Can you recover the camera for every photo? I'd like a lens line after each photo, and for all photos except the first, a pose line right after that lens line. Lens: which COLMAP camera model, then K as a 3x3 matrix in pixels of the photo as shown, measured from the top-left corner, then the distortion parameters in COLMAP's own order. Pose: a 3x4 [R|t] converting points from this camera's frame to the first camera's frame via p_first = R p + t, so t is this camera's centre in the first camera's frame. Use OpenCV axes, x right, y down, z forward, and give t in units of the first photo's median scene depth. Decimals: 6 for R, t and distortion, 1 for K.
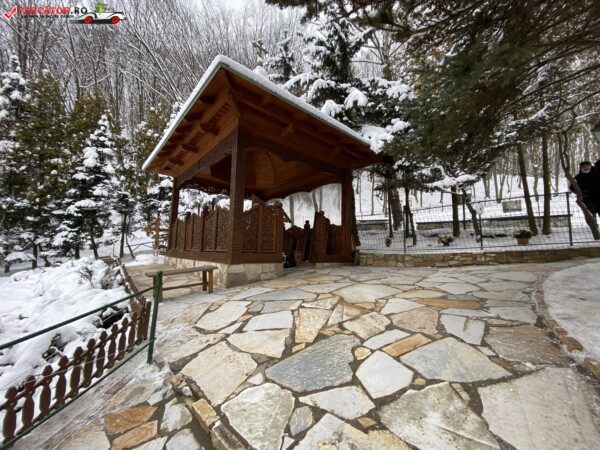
lens RADIAL K [[243.8, 0, 299.5], [0, 243.8, 225.6], [0, 0, 1]] dist [0.011367, -0.017248]
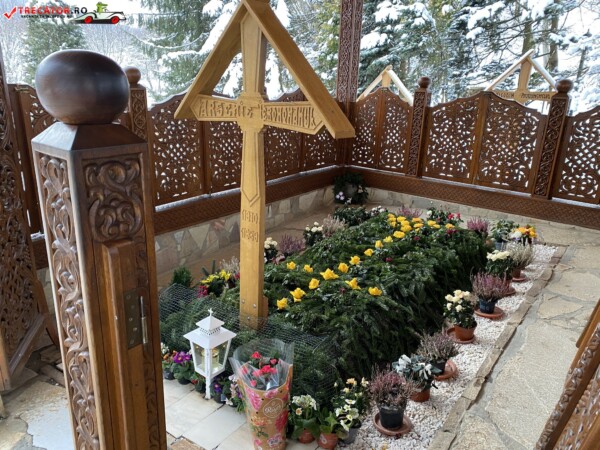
lens RADIAL K [[456.1, 0, 288.6], [0, 456.1, 218.4], [0, 0, 1]] dist [0.031917, -0.029584]
pose [[0.168954, 0.274051, -0.946758, 0.145920], [0.092247, 0.951954, 0.292017, -0.031286], [0.981298, -0.136673, 0.135556, 0.632290]]
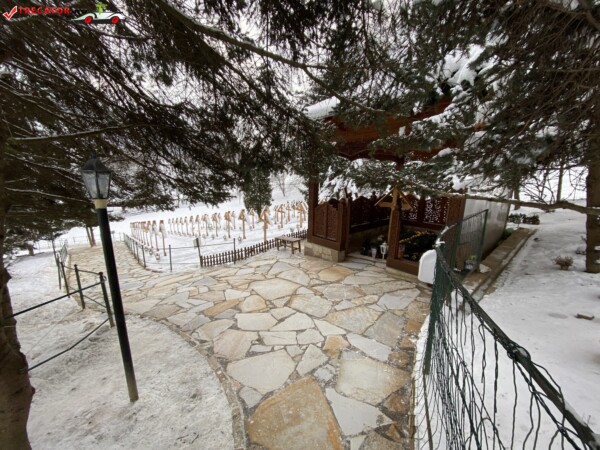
lens RADIAL K [[240.6, 0, 296.8], [0, 240.6, 226.2], [0, 0, 1]] dist [0.036225, -0.030871]
pose [[0.001718, 0.186527, -0.982448, 0.533200], [0.096633, 0.977821, 0.185817, -0.102241], [0.995319, -0.095256, -0.016345, 0.416489]]
